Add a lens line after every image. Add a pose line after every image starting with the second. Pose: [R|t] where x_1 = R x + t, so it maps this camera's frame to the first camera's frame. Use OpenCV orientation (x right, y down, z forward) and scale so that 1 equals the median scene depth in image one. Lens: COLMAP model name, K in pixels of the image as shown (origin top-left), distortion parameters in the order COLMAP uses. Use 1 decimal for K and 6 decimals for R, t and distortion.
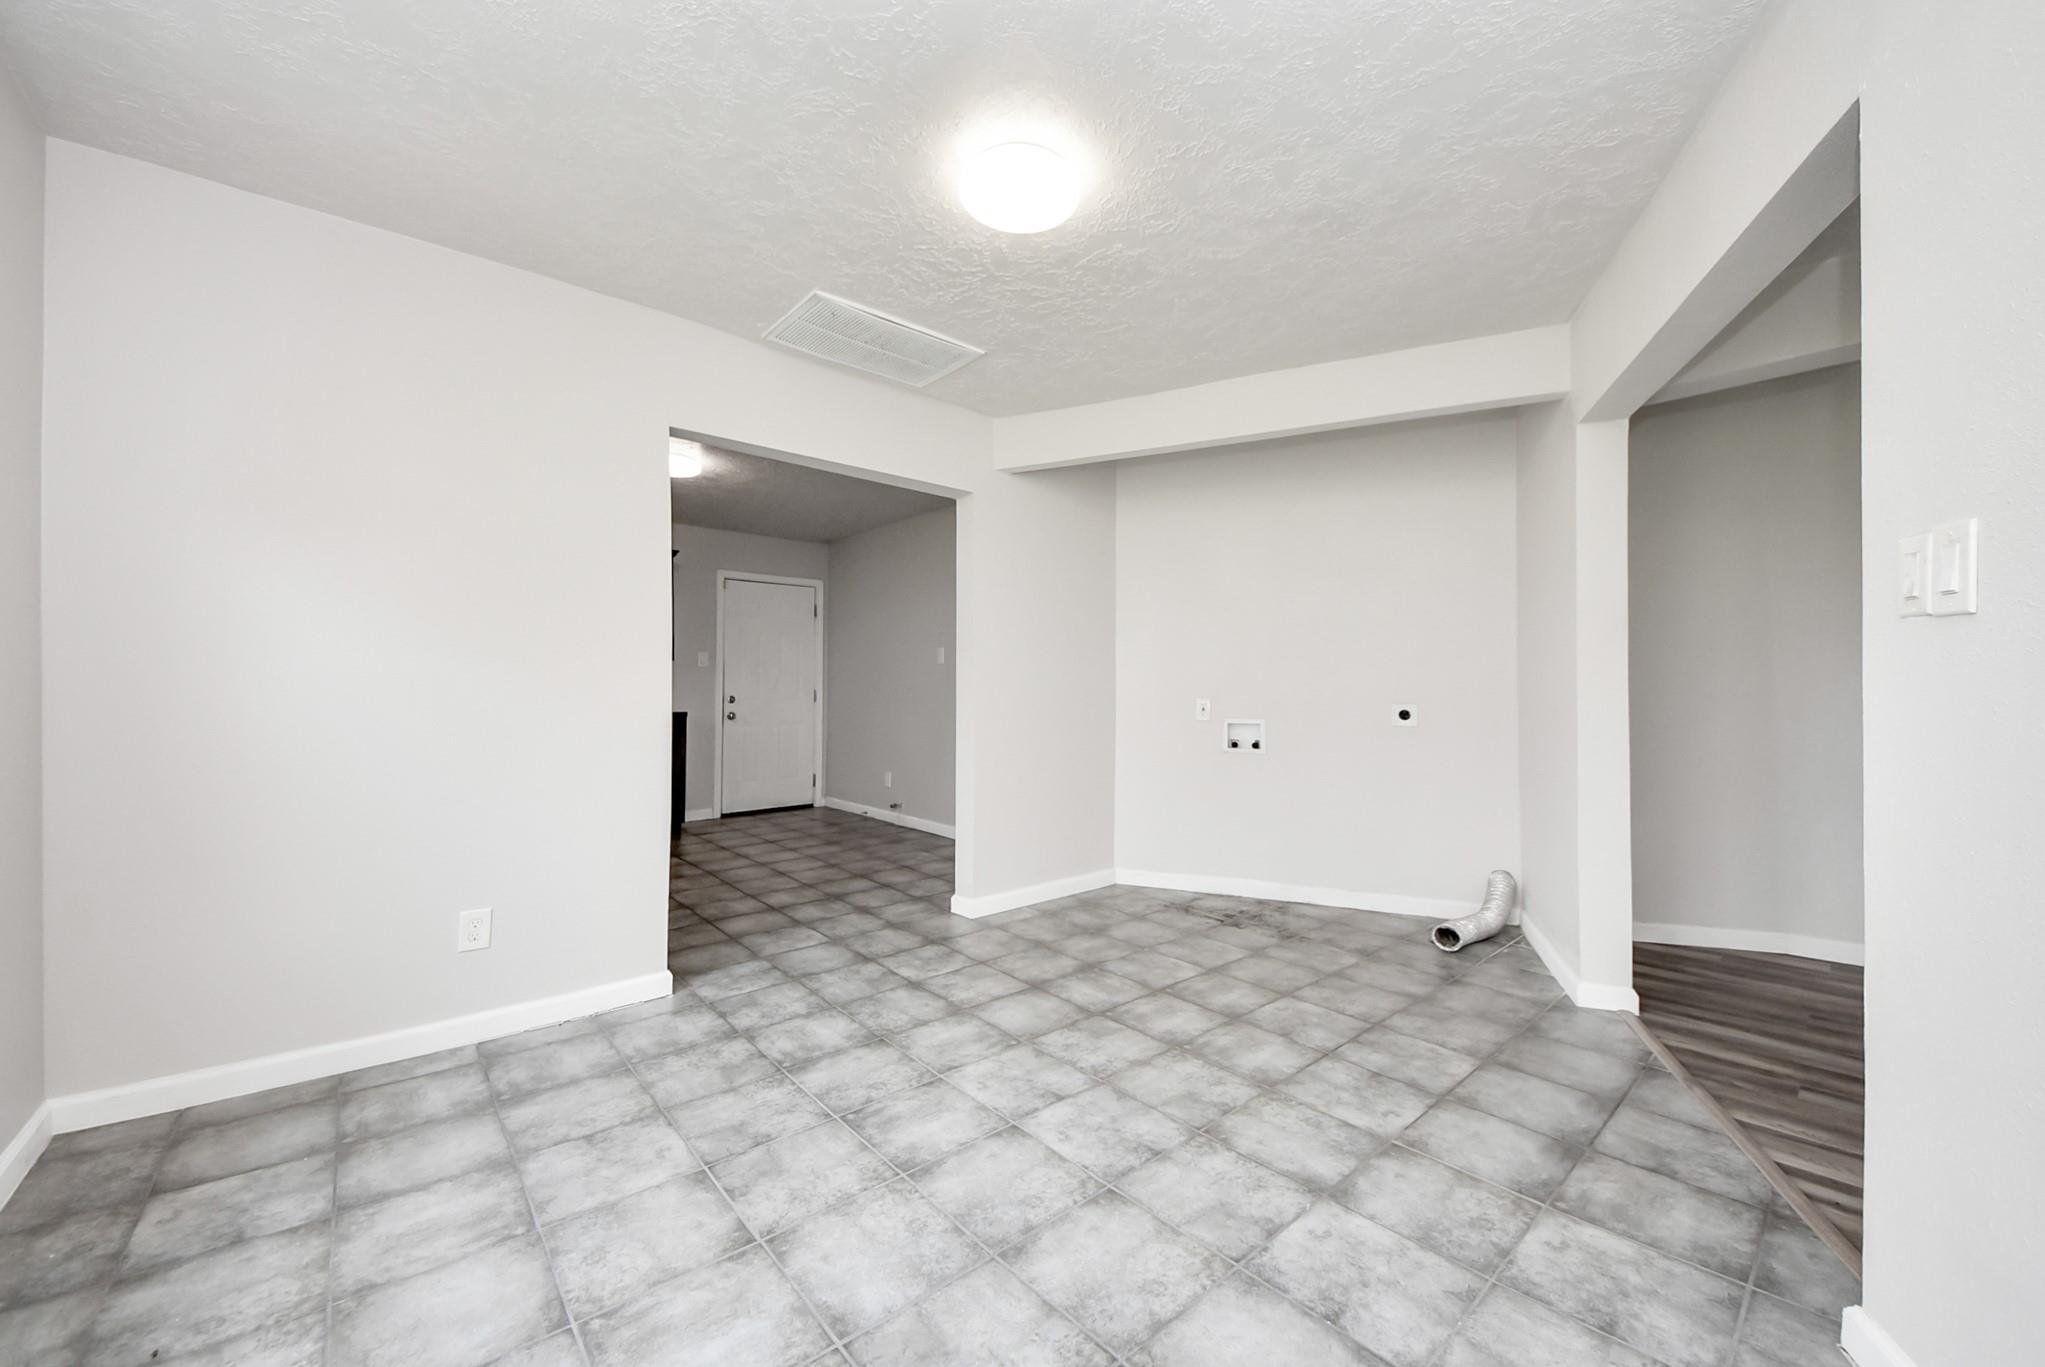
lens RADIAL K [[755.6, 0, 1029.4], [0, 755.6, 673.2], [0, 0, 1]] dist [0.047408, -0.027637]
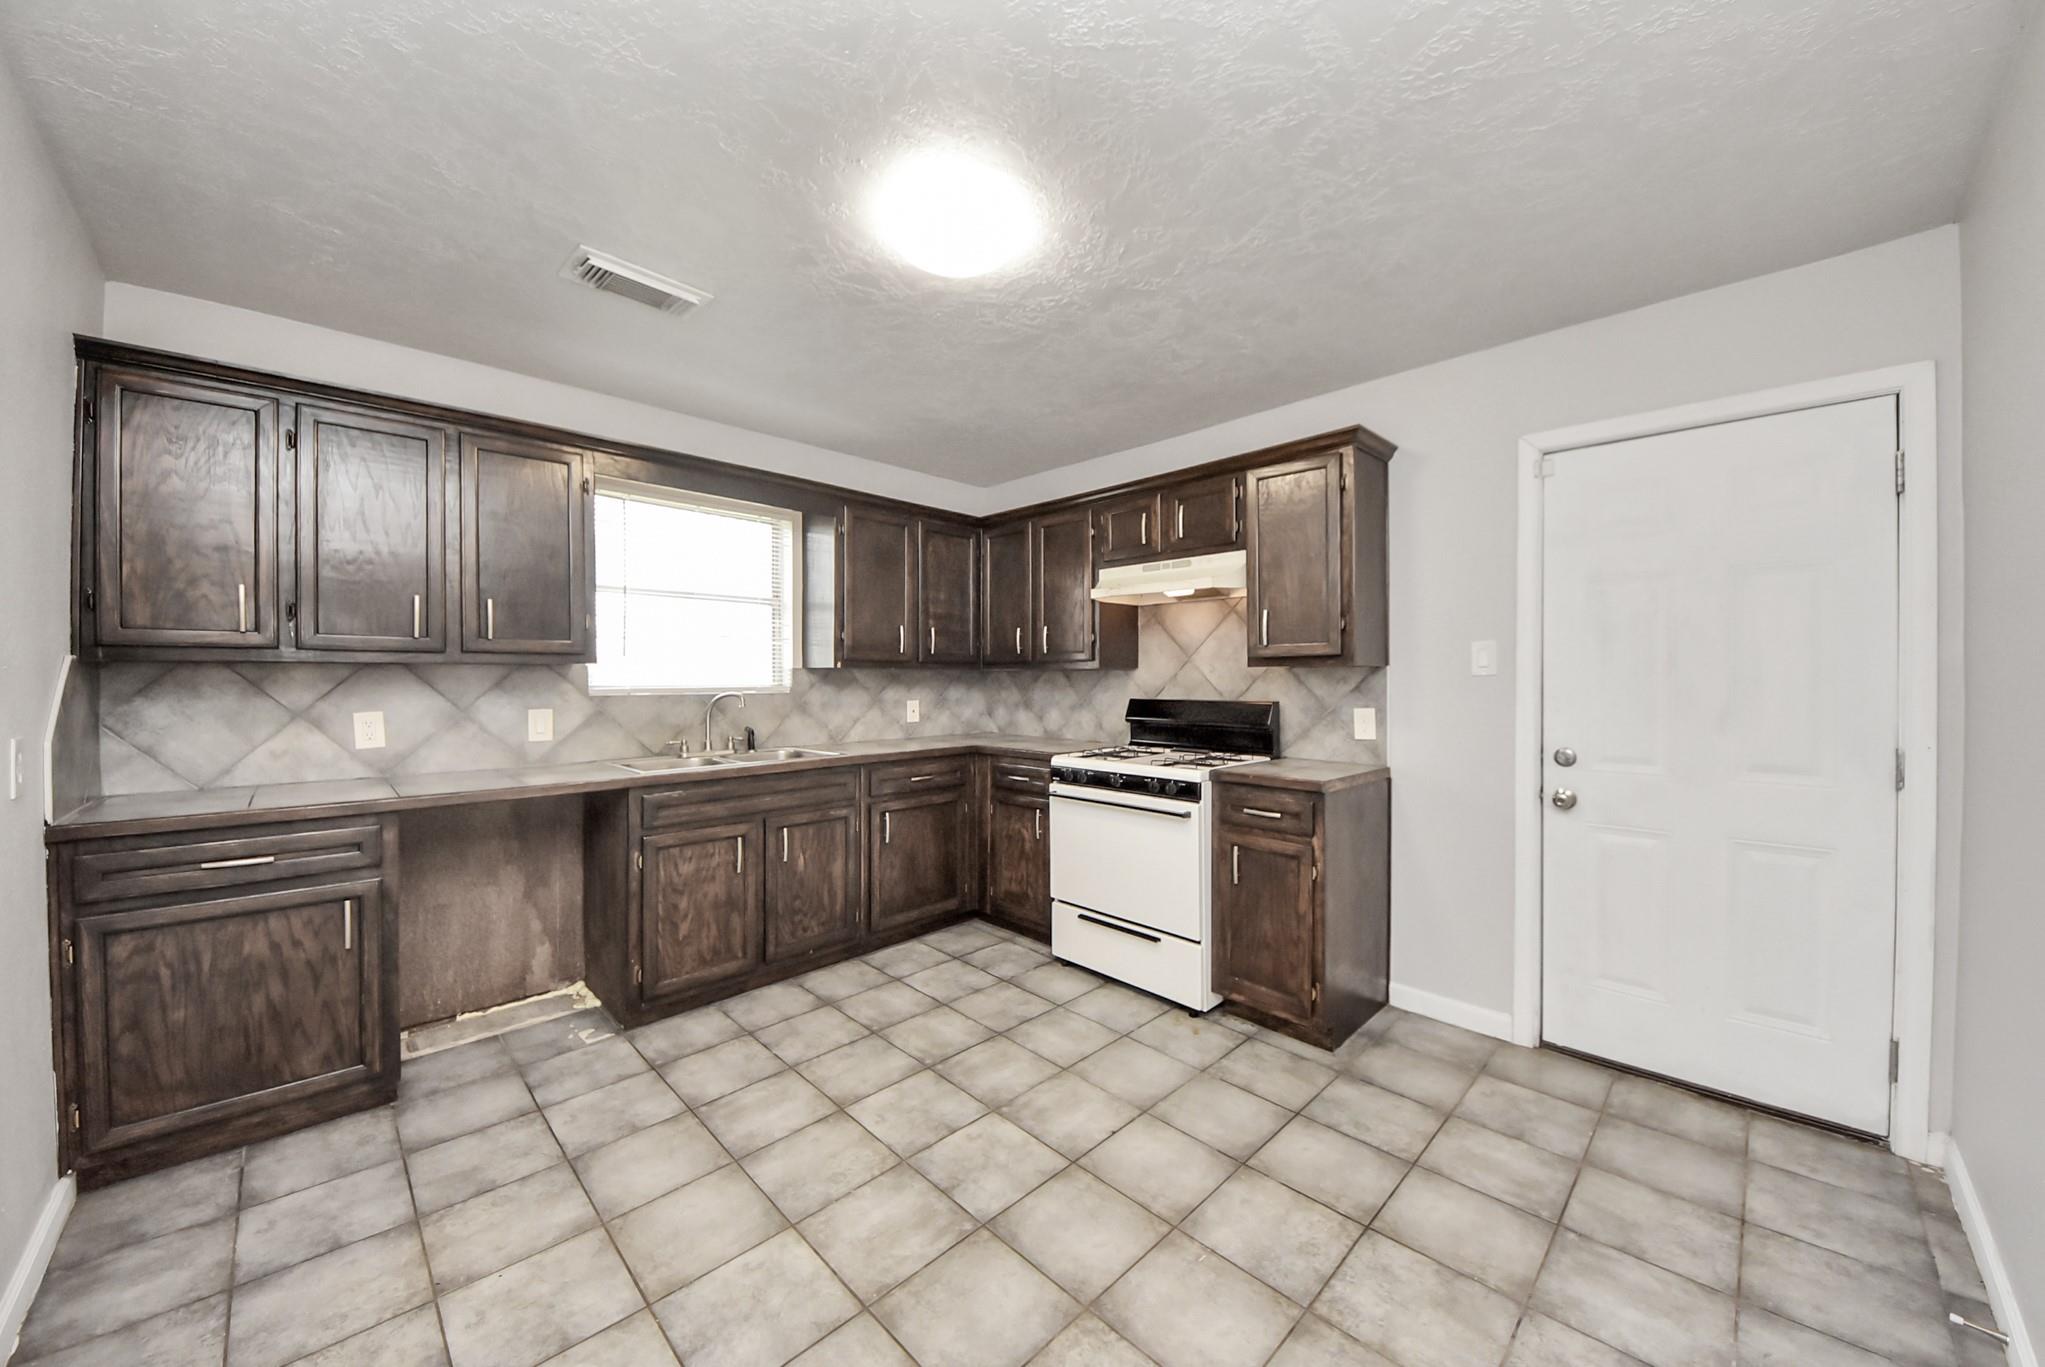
lens RADIAL K [[733.1, 0, 1023.9], [0, 733.1, 687.5], [0, 0, 1]] dist [0.045232, -0.028629]
pose [[0.061251, 0.016154, -0.997992, -0.065579], [0.021797, 0.999609, 0.017518, -0.037253], [0.997884, -0.022826, 0.060875, 1.773773]]
